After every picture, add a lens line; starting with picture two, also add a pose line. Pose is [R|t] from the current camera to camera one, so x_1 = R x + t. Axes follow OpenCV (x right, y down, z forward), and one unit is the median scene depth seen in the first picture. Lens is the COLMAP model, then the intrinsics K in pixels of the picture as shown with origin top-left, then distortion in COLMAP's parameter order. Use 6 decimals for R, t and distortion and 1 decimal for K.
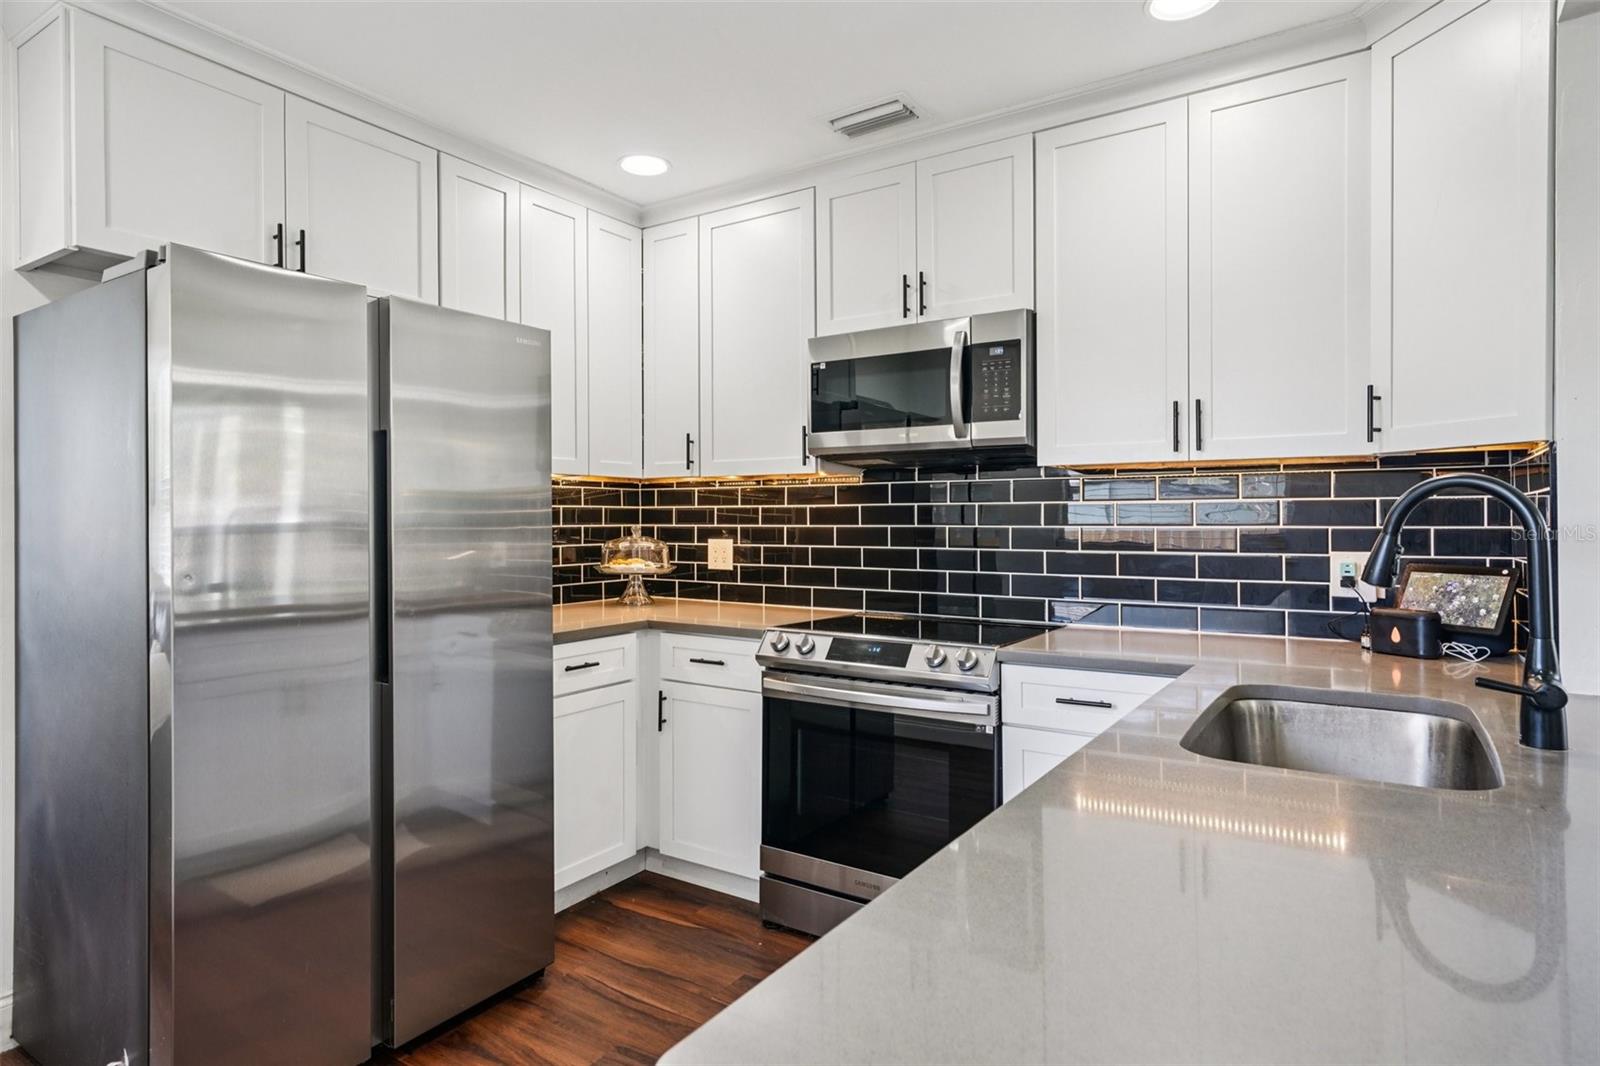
lens RADIAL K [[893.0, 0, 792.4], [0, 893.0, 517.0], [0, 0, 1]] dist [0.014701, -0.002578]
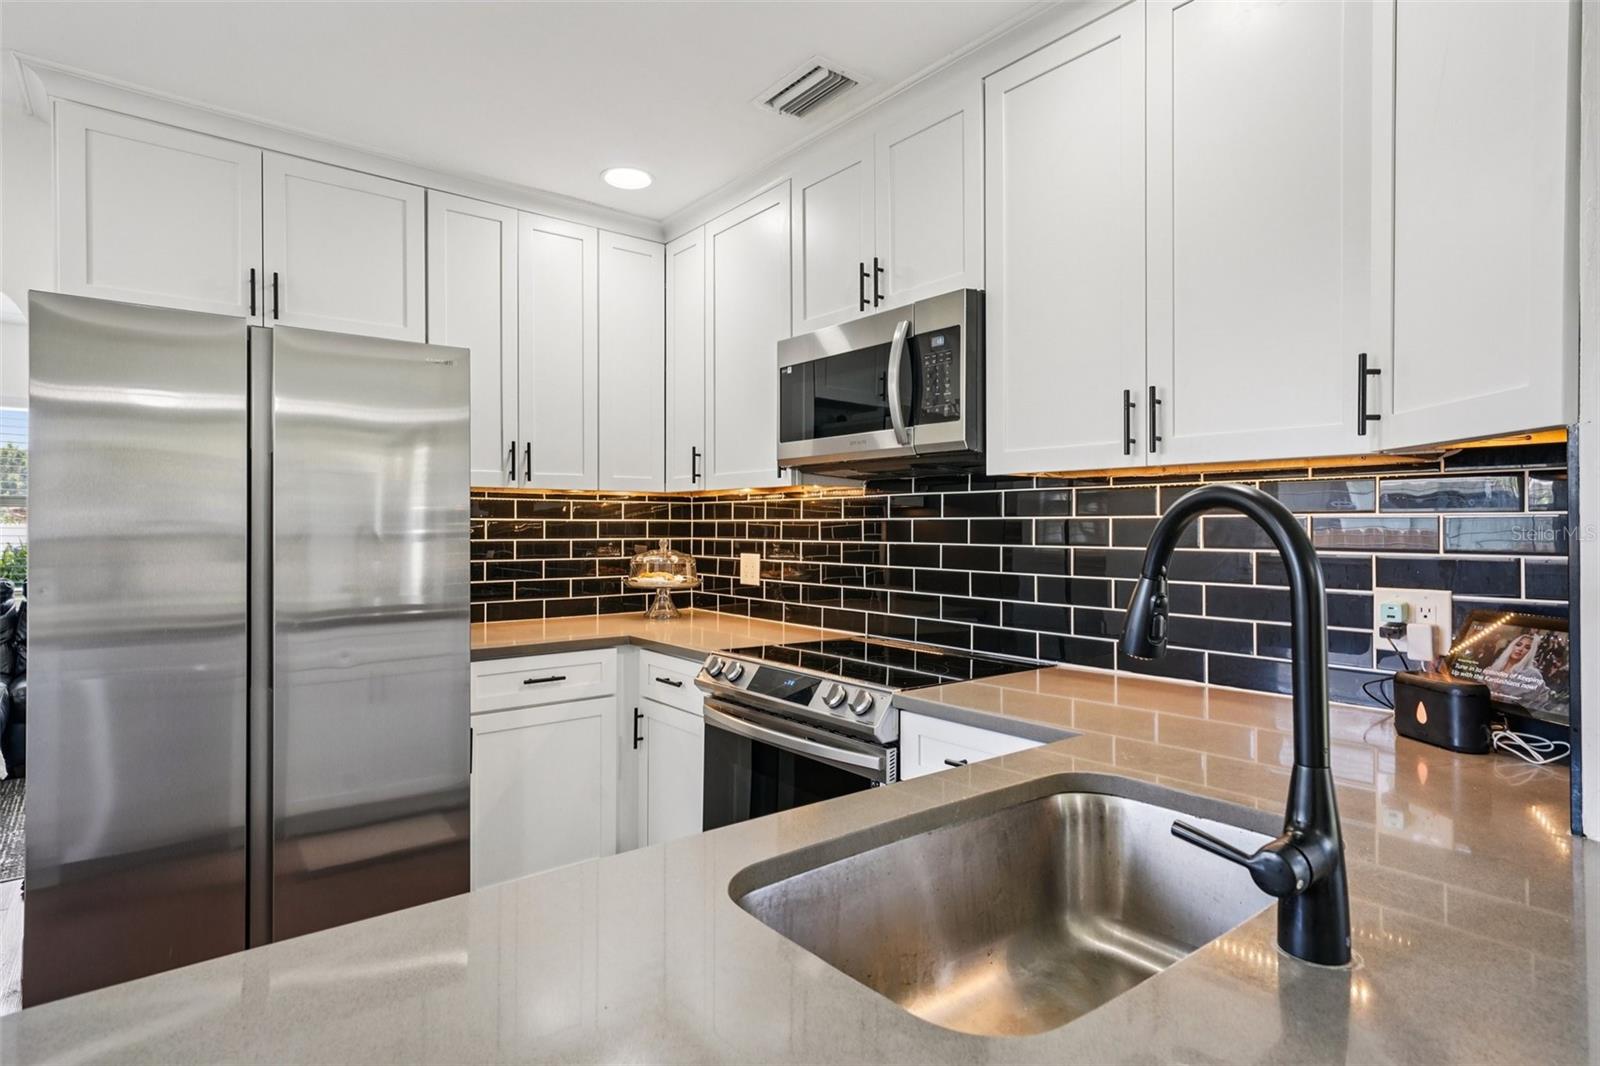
lens RADIAL K [[844.0, 0, 785.2], [0, 844.0, 526.1], [0, 0, 1]] dist [0.006435, 0.001439]
pose [[0.948792, 0.003842, -0.315877, 0.330561], [-0.003488, 0.999992, 0.001688, -0.009624], [0.315881, -0.000500, 0.948799, 0.180909]]
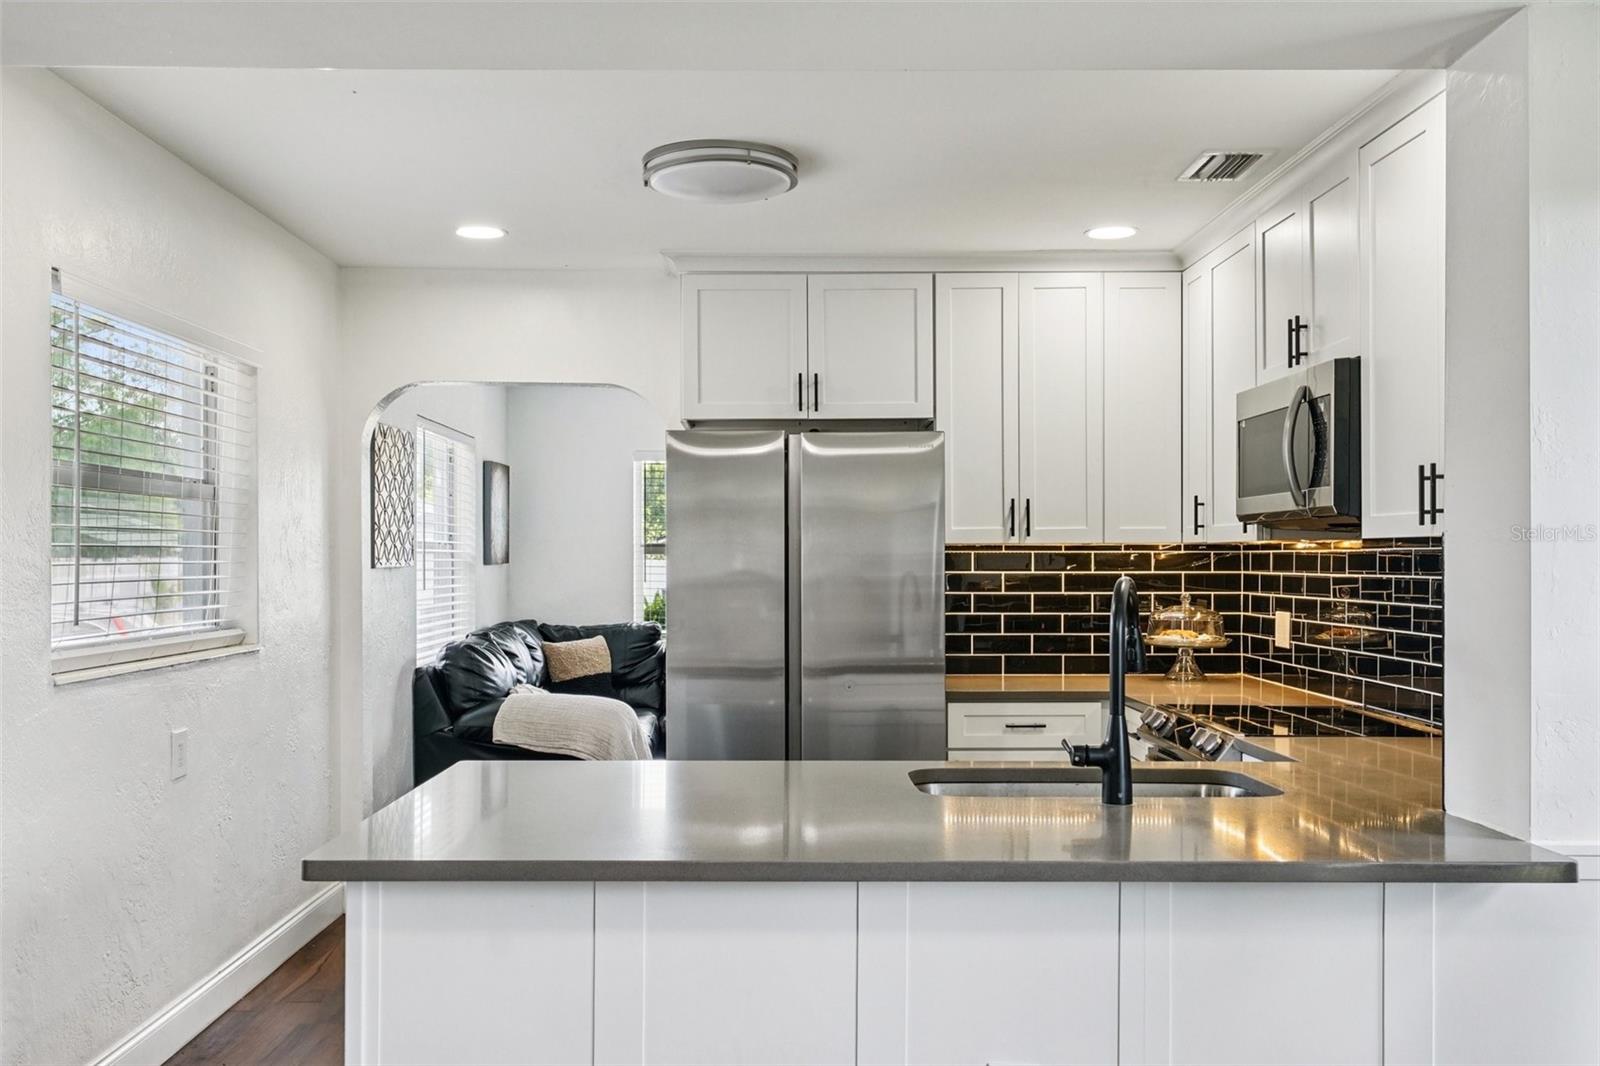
lens RADIAL K [[1447.0, 0, 778.8], [0, 1447.0, 563.6], [0, 0, 1]] dist [0.029935, 0.000000]
pose [[0.557150, 0.003677, -0.830404, 1.068229], [0.001688, 0.999983, 0.005561, -0.039378], [0.830410, -0.004501, 0.557134, -0.225249]]
